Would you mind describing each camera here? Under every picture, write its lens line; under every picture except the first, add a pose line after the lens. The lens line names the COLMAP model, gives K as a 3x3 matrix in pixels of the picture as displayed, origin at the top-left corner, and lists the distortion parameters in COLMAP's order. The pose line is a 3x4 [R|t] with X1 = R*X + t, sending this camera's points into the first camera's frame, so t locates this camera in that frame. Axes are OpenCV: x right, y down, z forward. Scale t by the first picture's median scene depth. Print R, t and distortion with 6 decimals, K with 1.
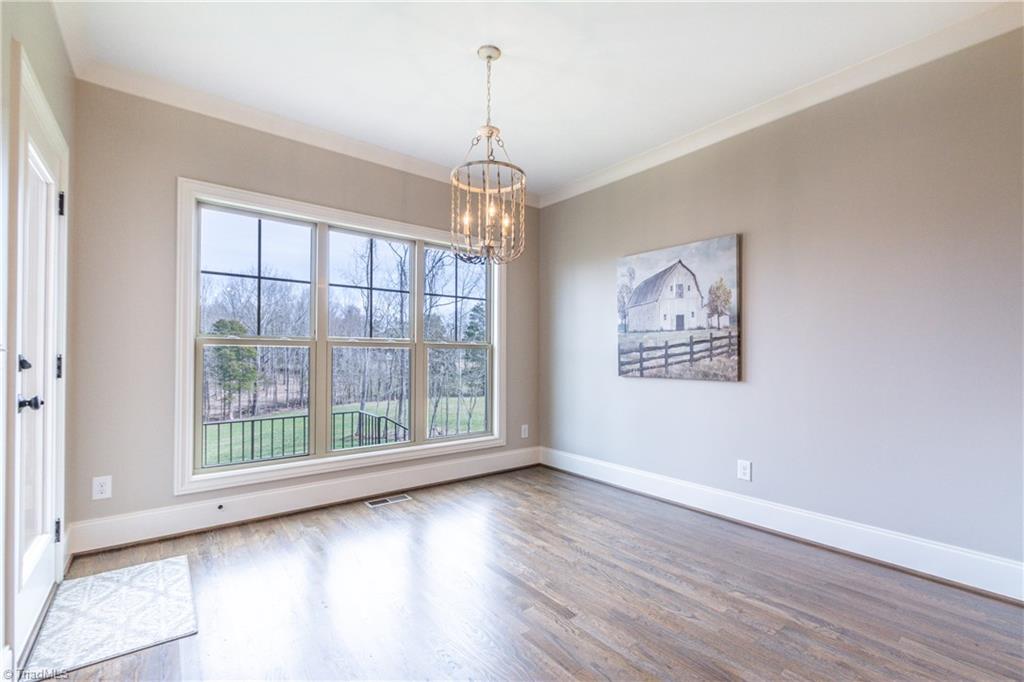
lens RADIAL K [[448.0, 0, 510.2], [0, 448.0, 352.9], [0, 0, 1]] dist [0.008076, -0.006115]
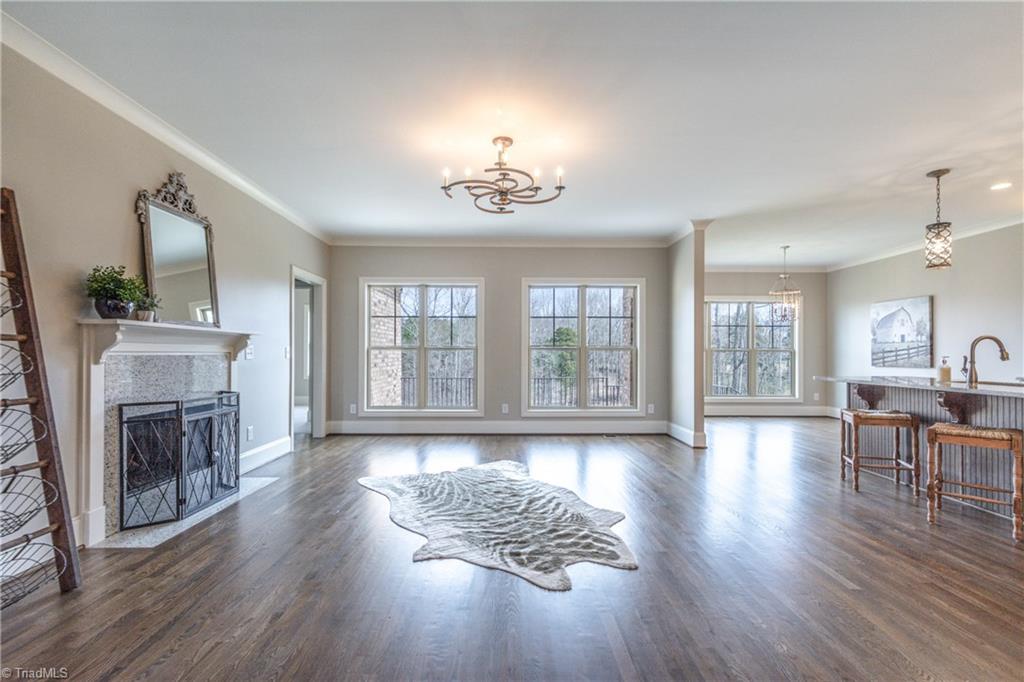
lens RADIAL K [[456.1, 0, 508.5], [0, 456.1, 357.7], [0, 0, 1]] dist [0.001042, -0.000175]
pose [[0.795126, 0.001260, -0.606443, 0.201173], [0.004322, 0.999961, 0.007743, -0.005509], [0.606429, -0.008778, 0.795090, -1.534000]]
